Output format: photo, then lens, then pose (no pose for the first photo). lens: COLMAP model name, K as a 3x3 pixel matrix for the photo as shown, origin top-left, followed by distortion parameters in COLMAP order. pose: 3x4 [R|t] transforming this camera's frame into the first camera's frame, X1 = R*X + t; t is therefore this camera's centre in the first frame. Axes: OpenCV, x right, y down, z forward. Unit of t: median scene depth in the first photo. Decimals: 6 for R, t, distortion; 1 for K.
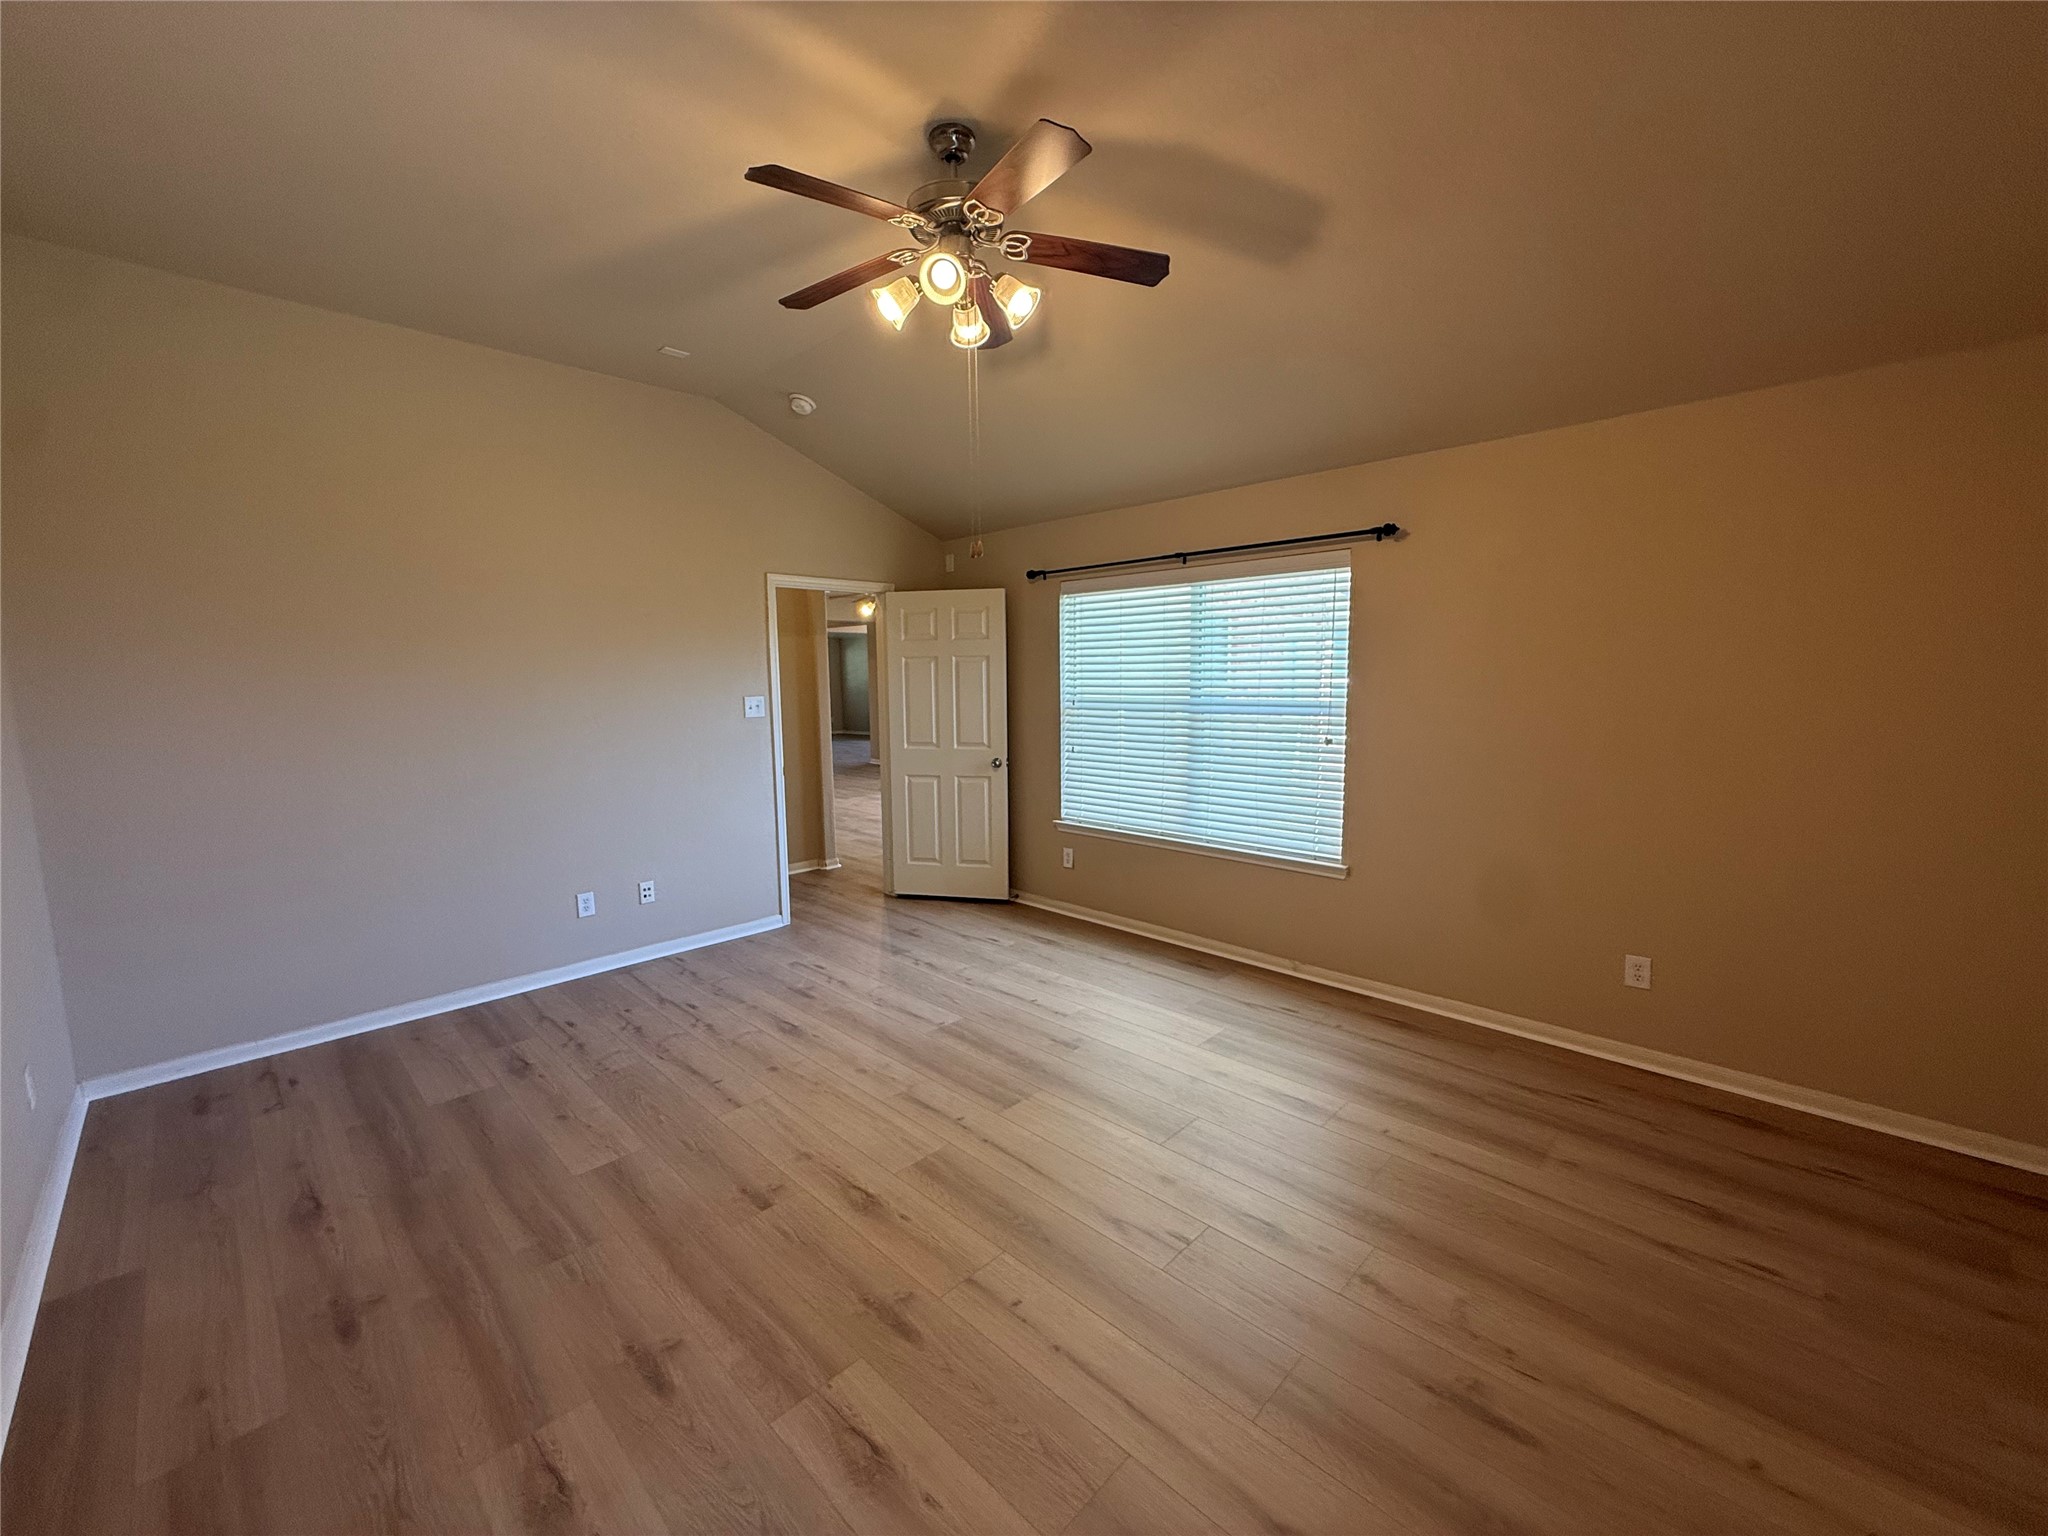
lens RADIAL K [[815.8, 0, 1027.0], [0, 815.8, 775.3], [0, 0, 1]] dist [0.000126, -0.000392]
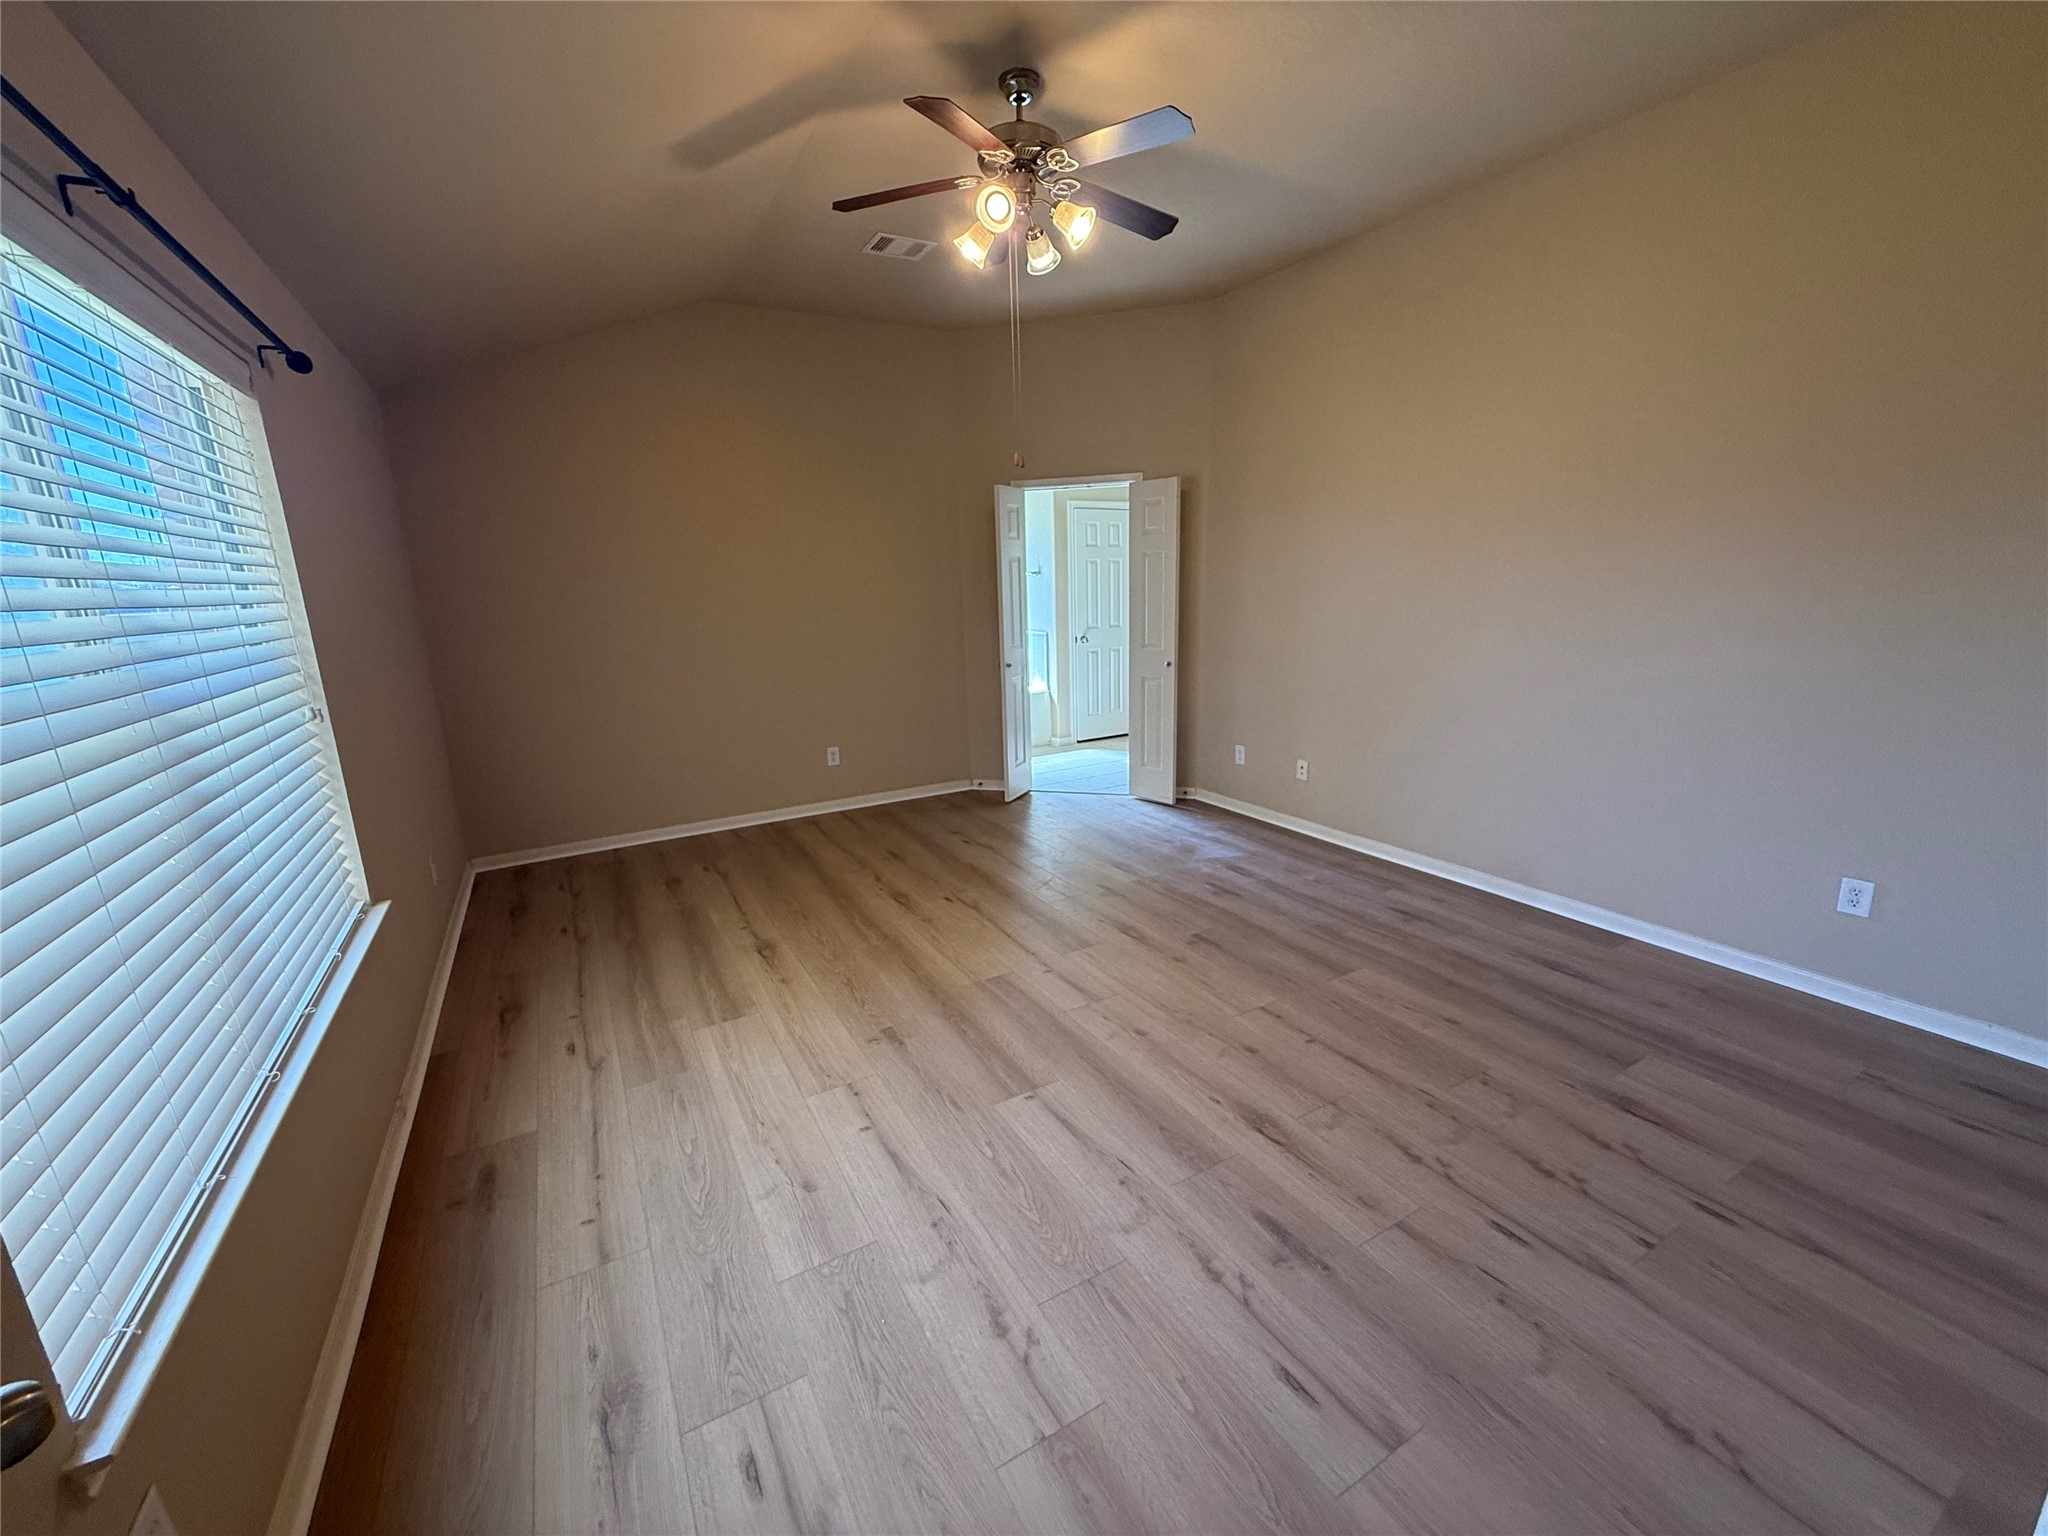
lens RADIAL K [[815.8, 0, 1032.7], [0, 815.8, 765.2], [0, 0, 1]] dist [0.000126, -0.000392]
pose [[-0.963253, -0.017725, 0.268010, -0.313637], [0.075525, 0.939688, 0.333589, -0.191334], [-0.257759, 0.341572, -0.903819, 1.689272]]
